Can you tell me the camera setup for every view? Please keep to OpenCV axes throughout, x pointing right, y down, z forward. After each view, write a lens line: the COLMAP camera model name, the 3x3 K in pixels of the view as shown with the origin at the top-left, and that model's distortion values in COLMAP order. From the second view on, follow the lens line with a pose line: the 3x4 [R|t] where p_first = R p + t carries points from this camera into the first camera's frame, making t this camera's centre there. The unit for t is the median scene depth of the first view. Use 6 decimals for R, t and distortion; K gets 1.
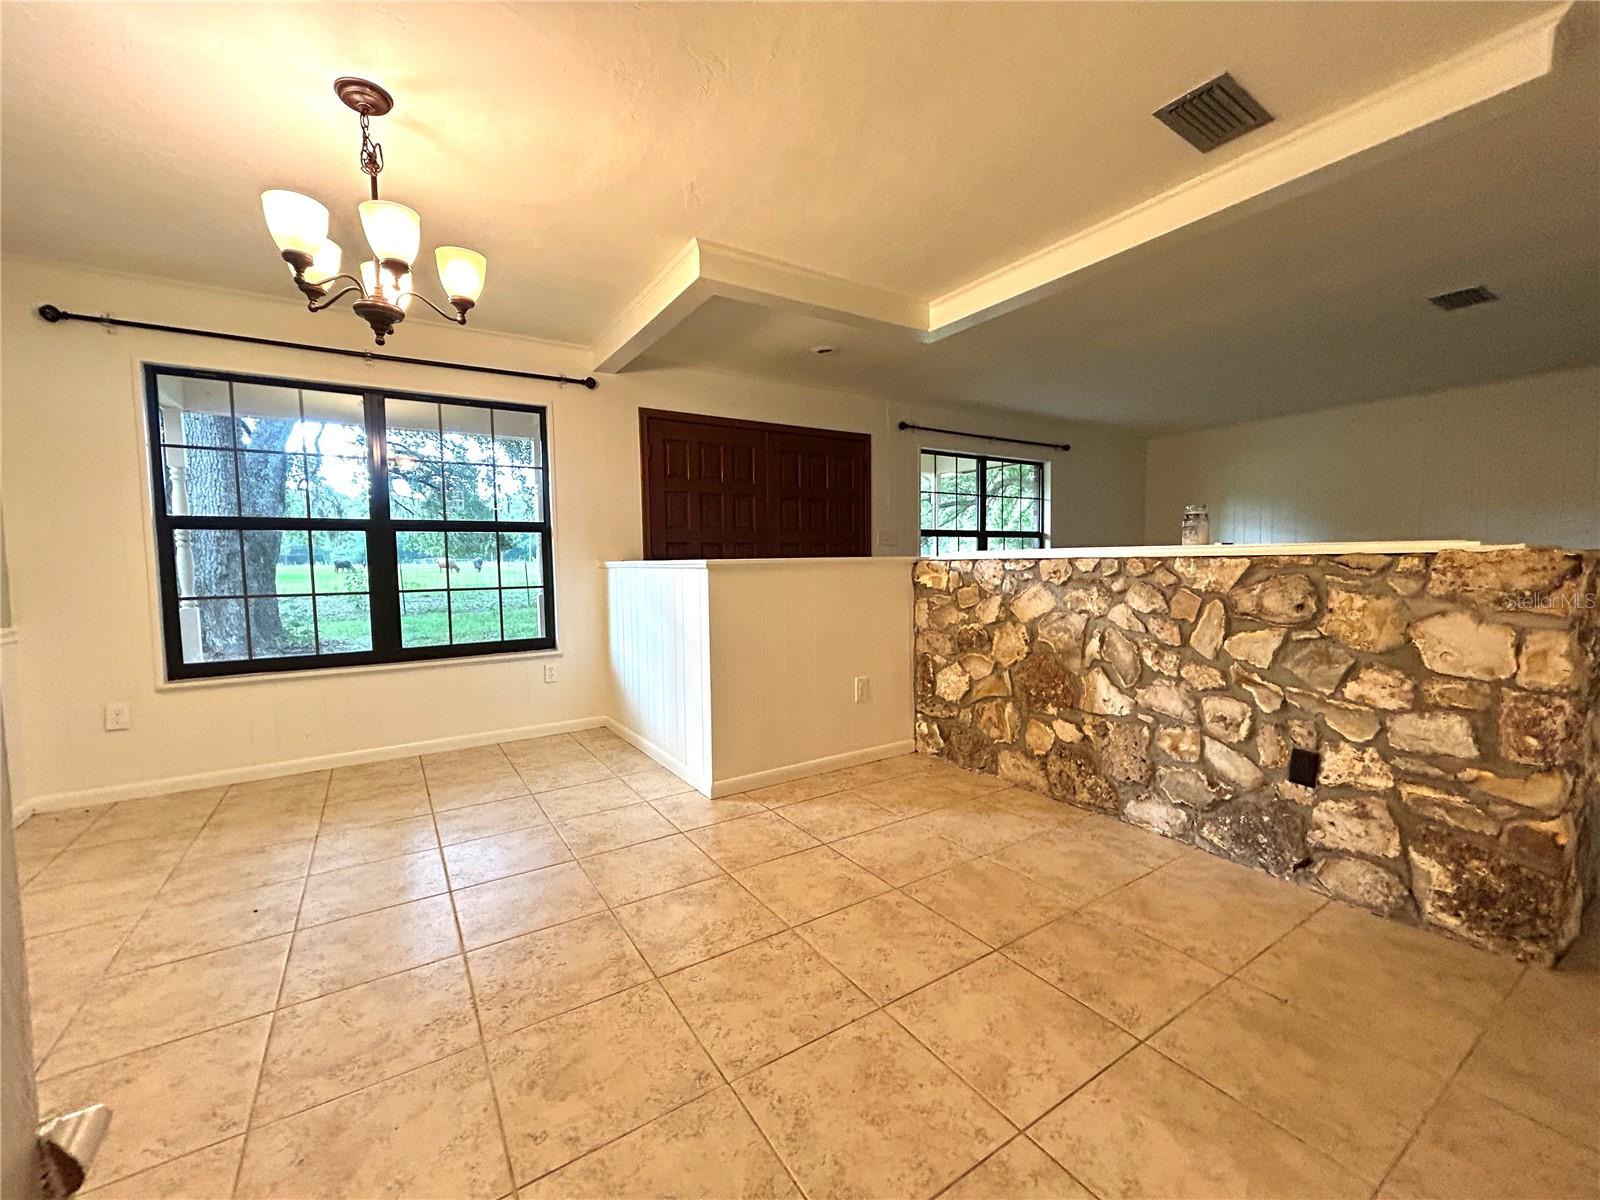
lens RADIAL K [[651.3, 0, 800.1], [0, 651.3, 603.1], [0, 0, 1]] dist [0.002594, -0.000415]
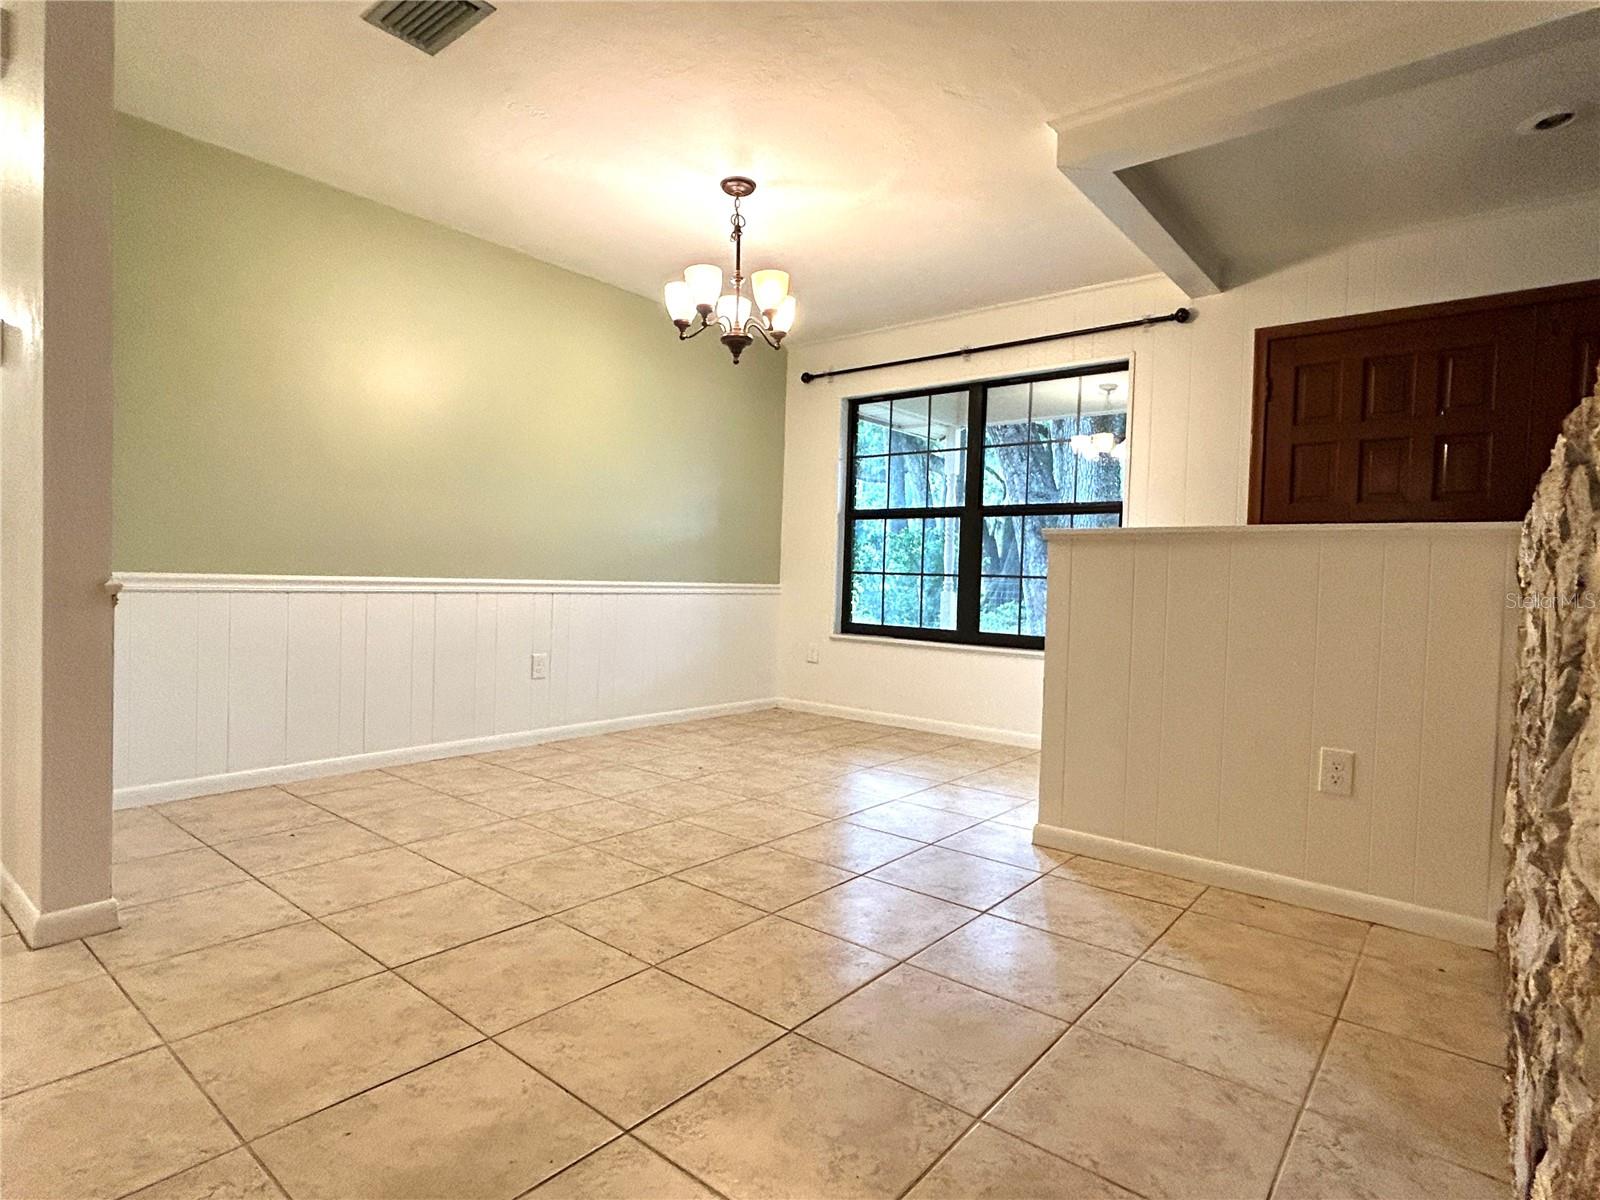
lens RADIAL K [[849.7, 0, 803.1], [0, 849.7, 608.5], [0, 0, 1]] dist [0.004234, 0.001700]
pose [[0.305784, 0.060791, -0.950158, 0.699085], [-0.097545, 0.994708, 0.032249, 0.021158], [0.947091, 0.082822, 0.310096, 0.406431]]
